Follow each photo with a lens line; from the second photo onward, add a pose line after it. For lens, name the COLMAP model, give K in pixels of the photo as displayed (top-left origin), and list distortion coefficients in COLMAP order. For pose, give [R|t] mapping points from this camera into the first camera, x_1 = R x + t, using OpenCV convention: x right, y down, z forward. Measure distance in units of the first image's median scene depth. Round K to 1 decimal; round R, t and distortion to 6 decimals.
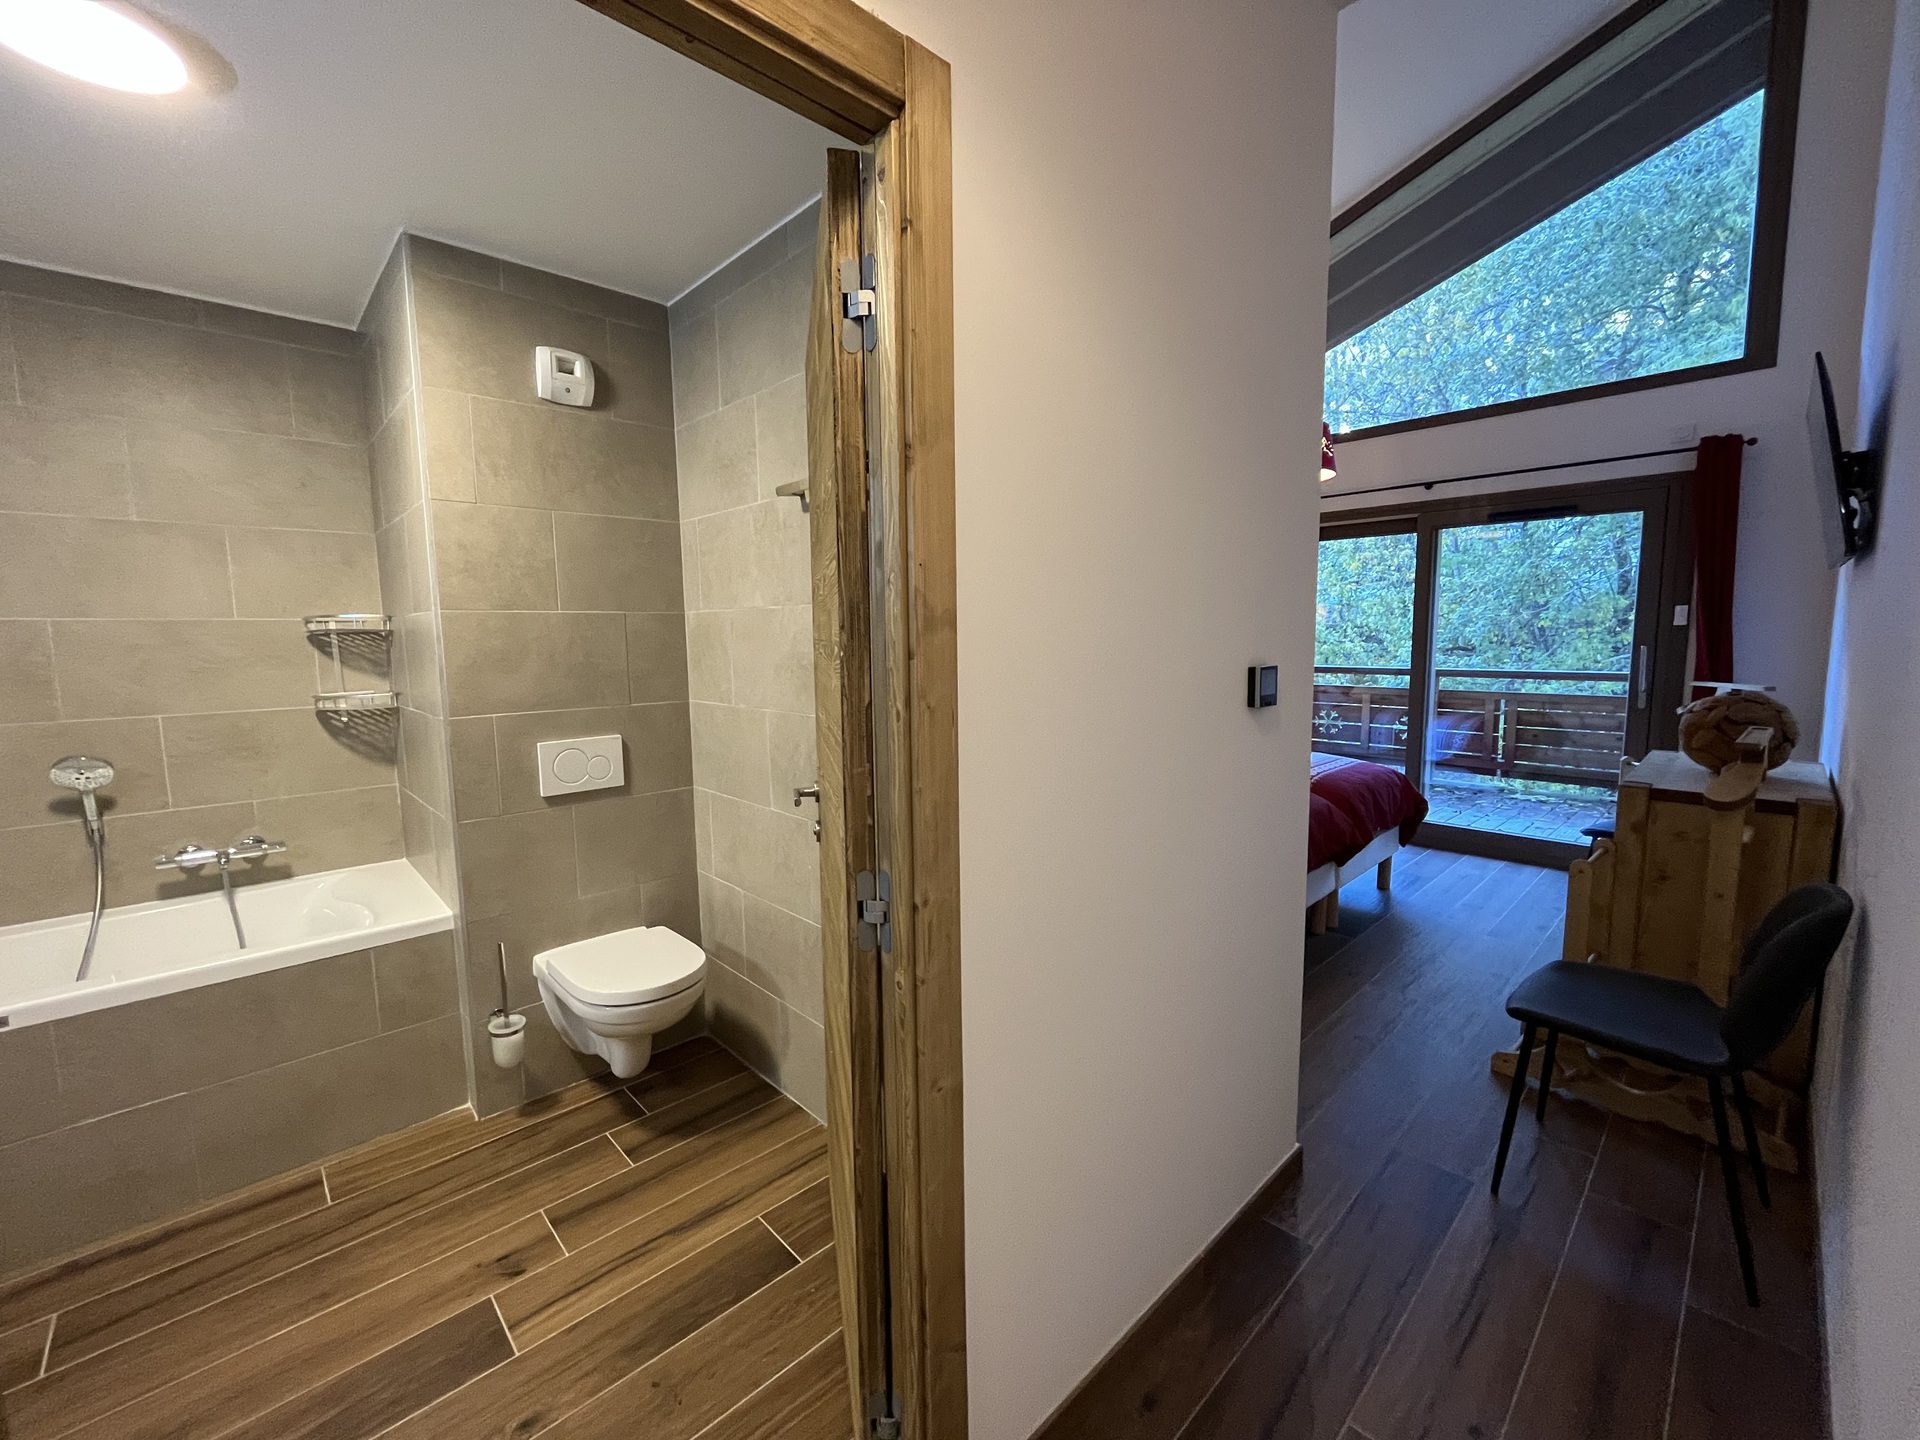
lens RADIAL K [[781.9, 0, 952.4], [0, 781.9, 719.7], [0, 0, 1]] dist [-0.001672, -0.000718]
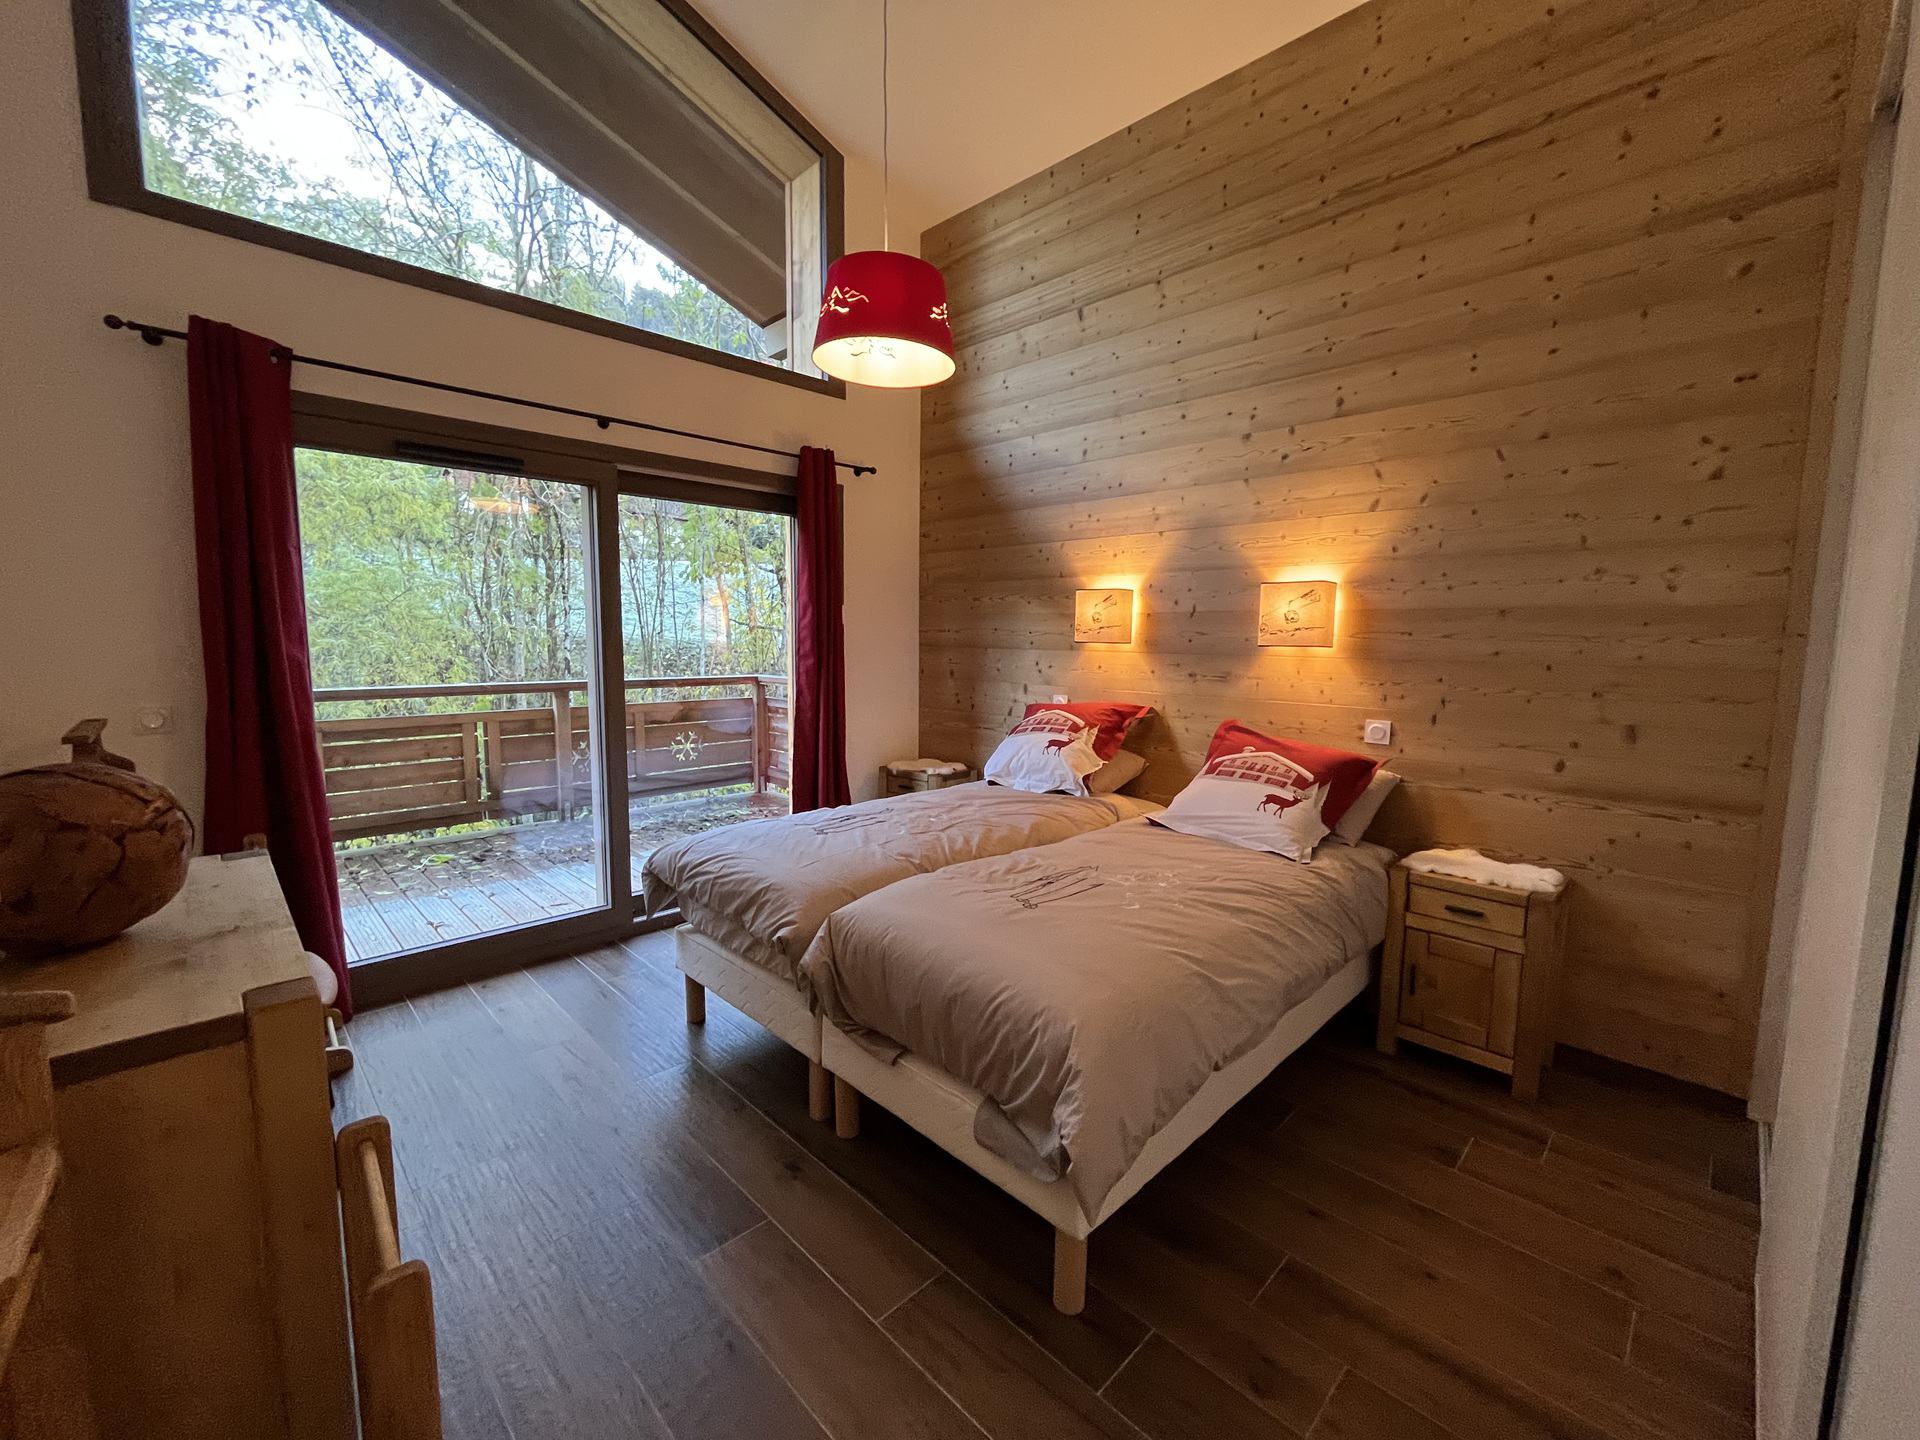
lens RADIAL K [[781.9, 0, 953.3], [0, 781.9, 718.3], [0, 0, 1]] dist [-0.001672, -0.000718]
pose [[-0.011034, -0.094559, 0.995458, -0.112026], [0.093573, 0.991053, 0.095178, -0.091694], [-0.995551, 0.094198, -0.002087, 0.833027]]
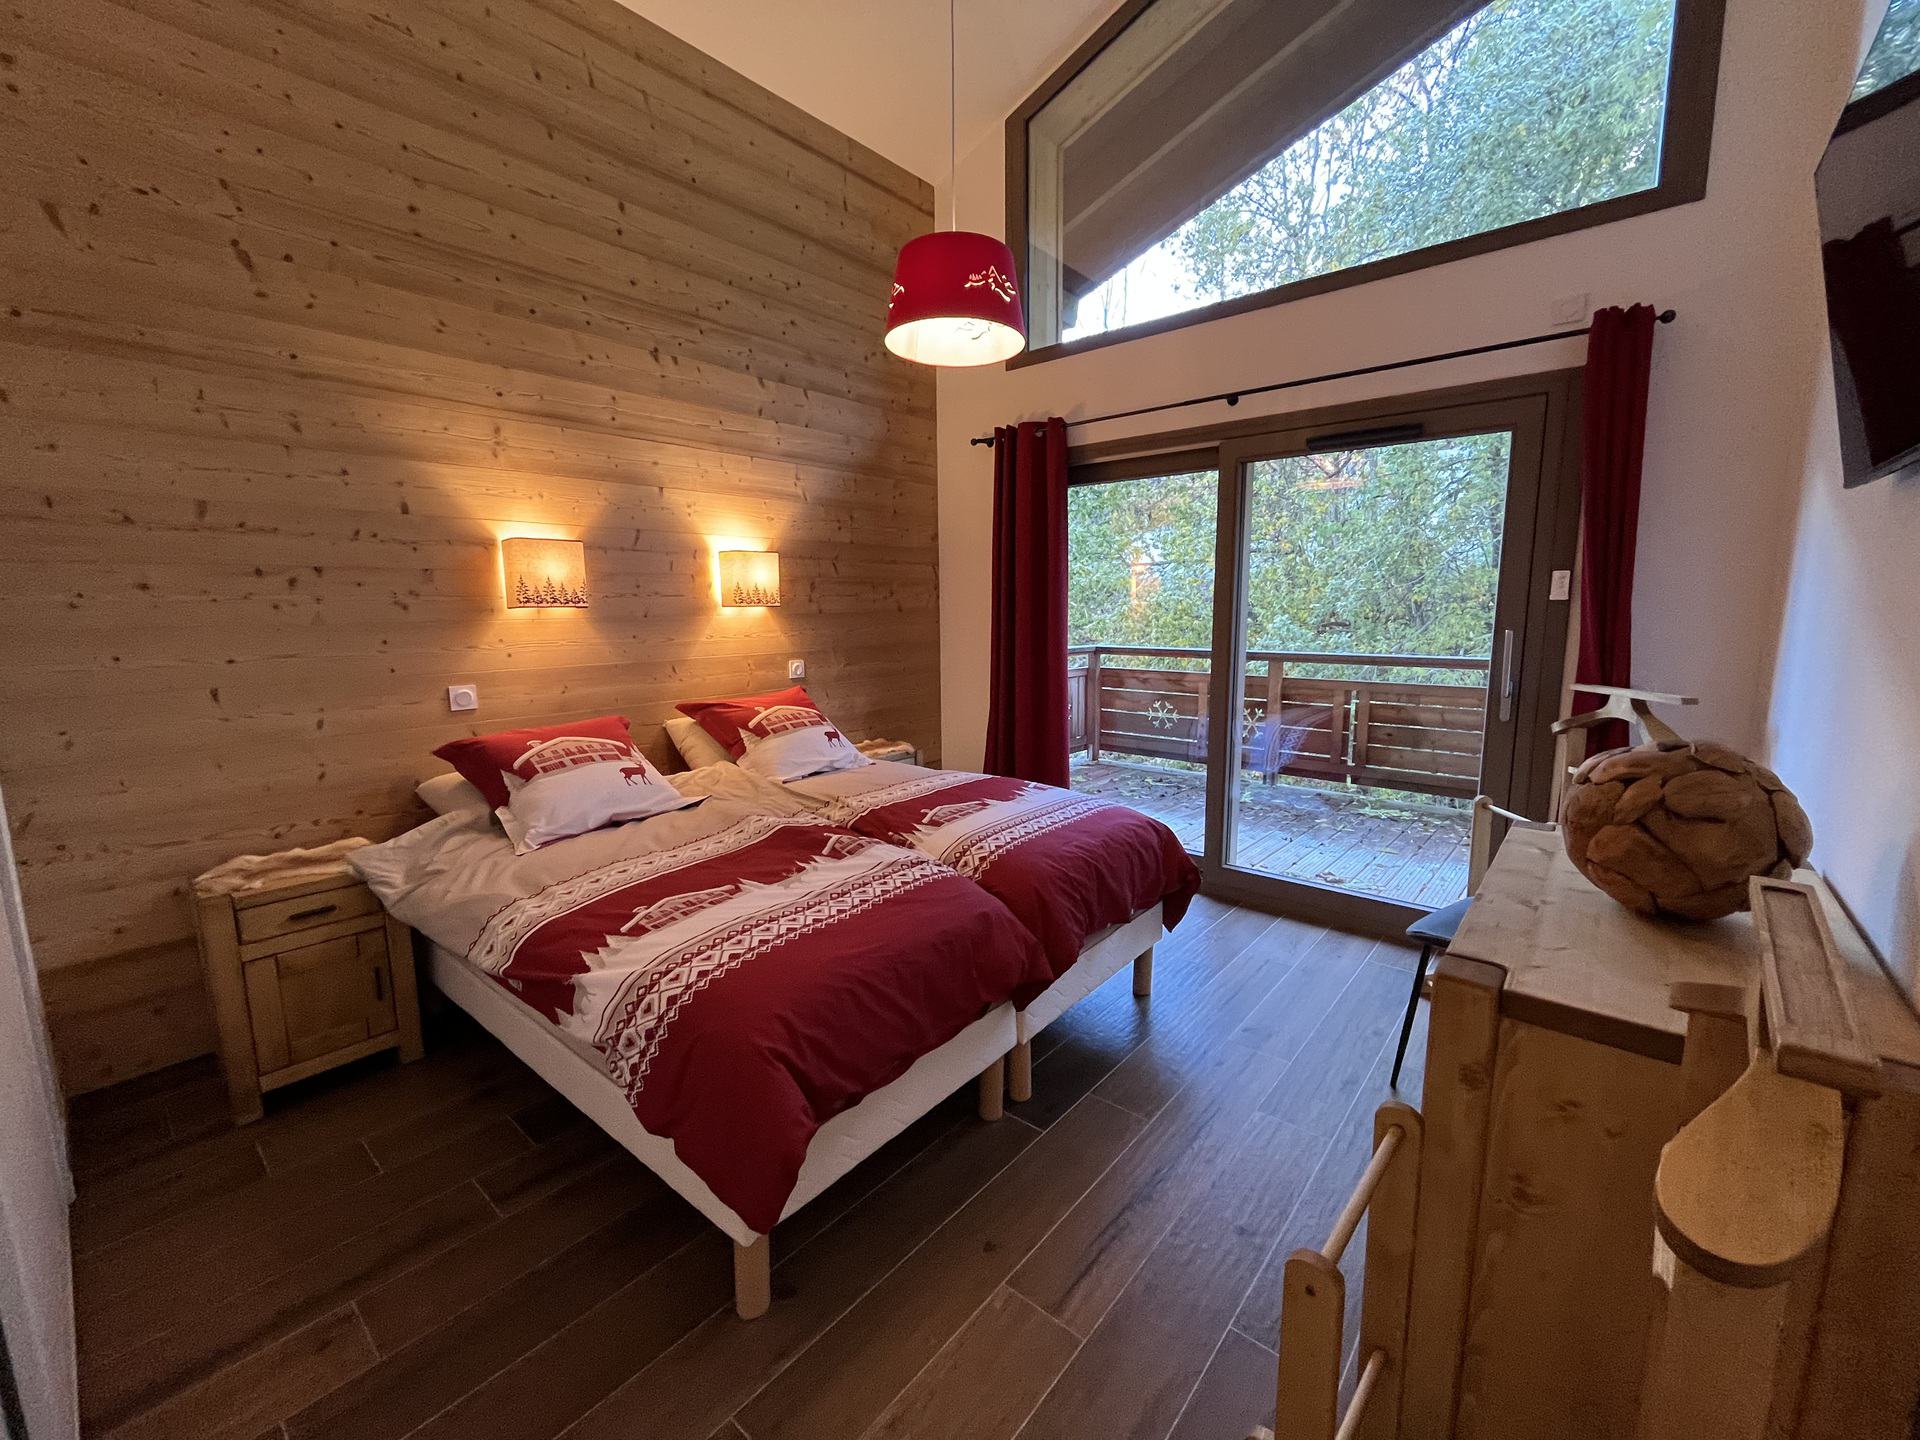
lens RADIAL K [[781.9, 0, 957.8], [0, 781.9, 721.0], [0, 0, 1]] dist [-0.001672, -0.000718]
pose [[0.994560, -0.010931, 0.103589, 0.332290], [0.007106, 0.999282, 0.037225, -0.043794], [-0.103922, -0.036286, 0.993923, 0.365787]]
